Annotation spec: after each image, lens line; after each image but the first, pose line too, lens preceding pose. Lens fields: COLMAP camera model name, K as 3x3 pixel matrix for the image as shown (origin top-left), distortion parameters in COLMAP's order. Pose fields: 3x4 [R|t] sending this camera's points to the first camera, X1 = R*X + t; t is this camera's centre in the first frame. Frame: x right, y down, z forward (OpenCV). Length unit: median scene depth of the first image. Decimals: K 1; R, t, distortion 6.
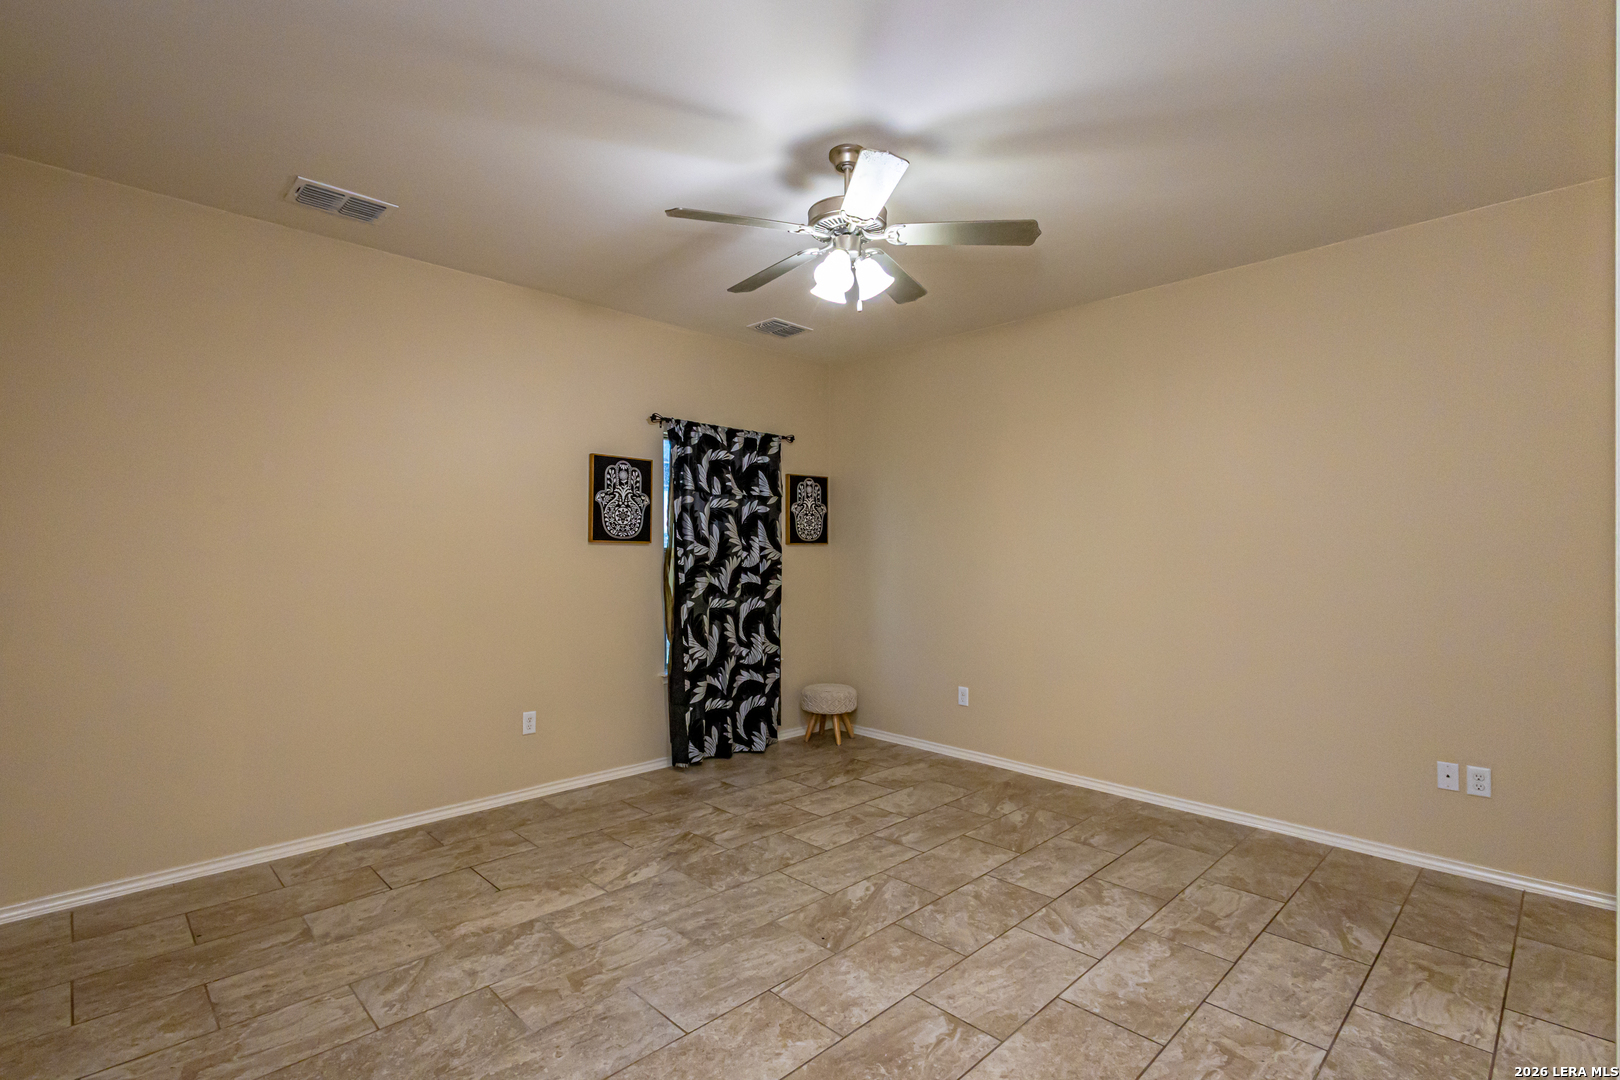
lens RADIAL K [[746.1, 0, 811.6], [0, 746.1, 538.5], [0, 0, 1]] dist [0.007666, 0.000093]
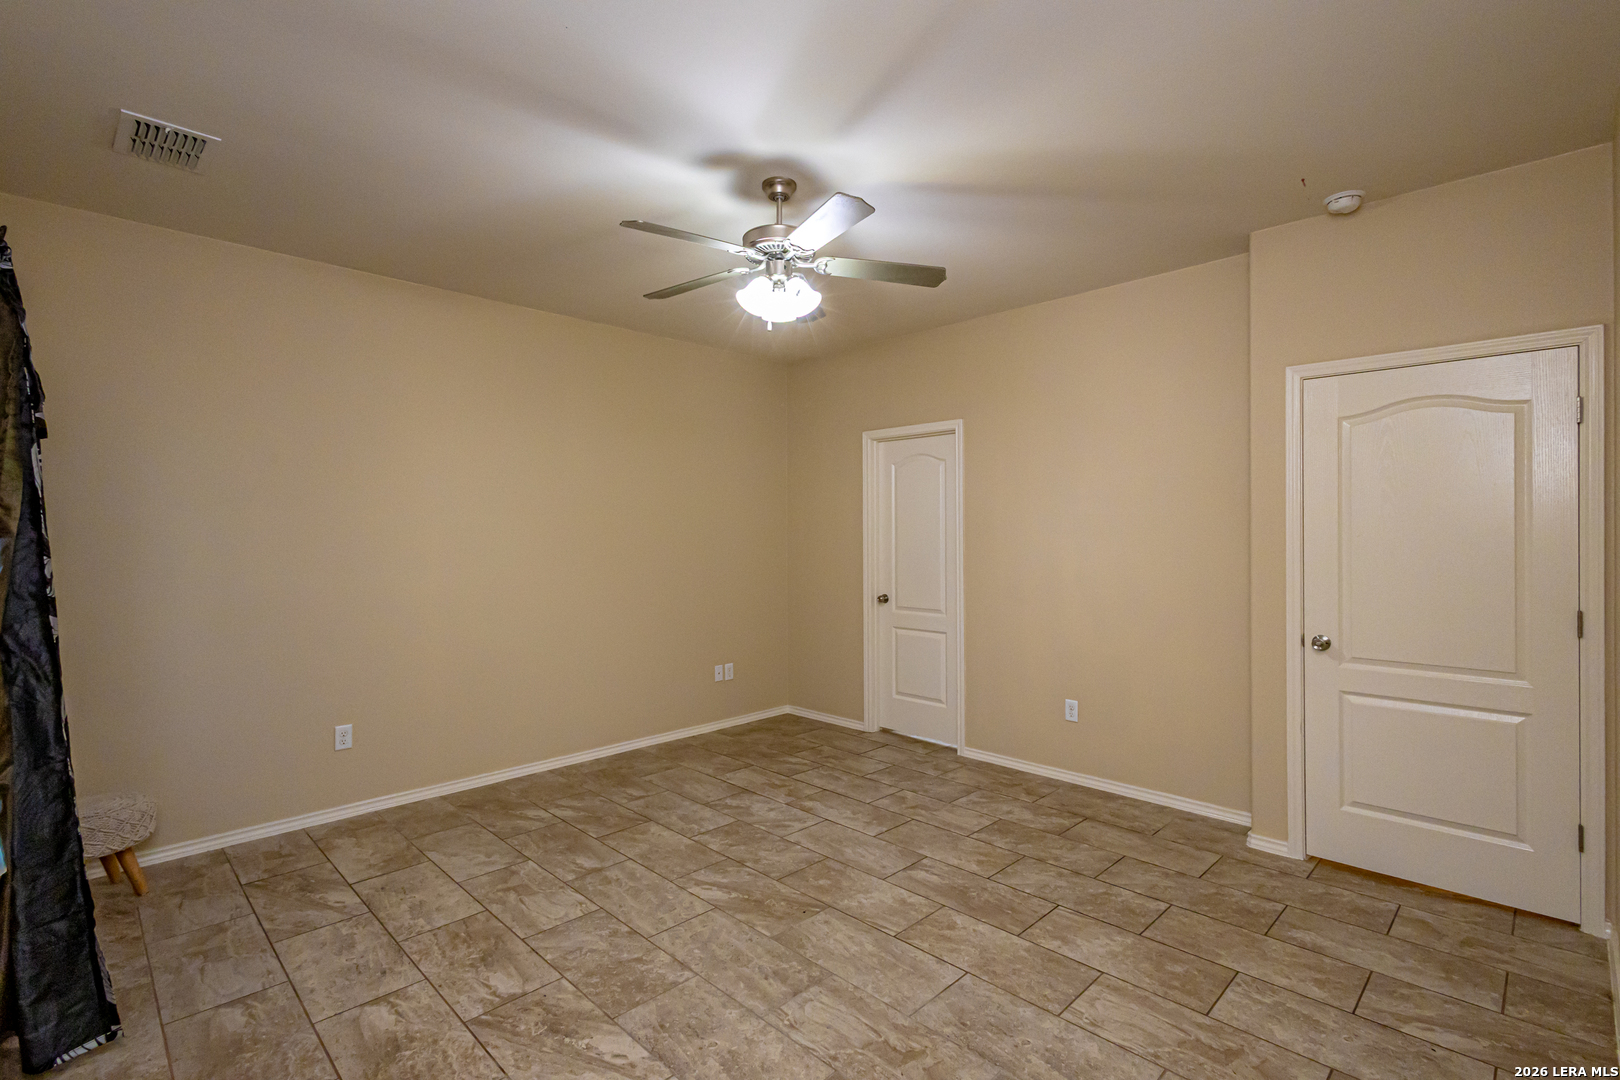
lens RADIAL K [[760.3, 0, 805.0], [0, 760.3, 530.7], [0, 0, 1]] dist [0.013217, 0.000121]
pose [[-0.005751, 0.002517, 0.999980, -0.861386], [-0.014722, 0.999888, -0.002602, 0.001444], [-0.999875, -0.014737, -0.005713, 0.824773]]
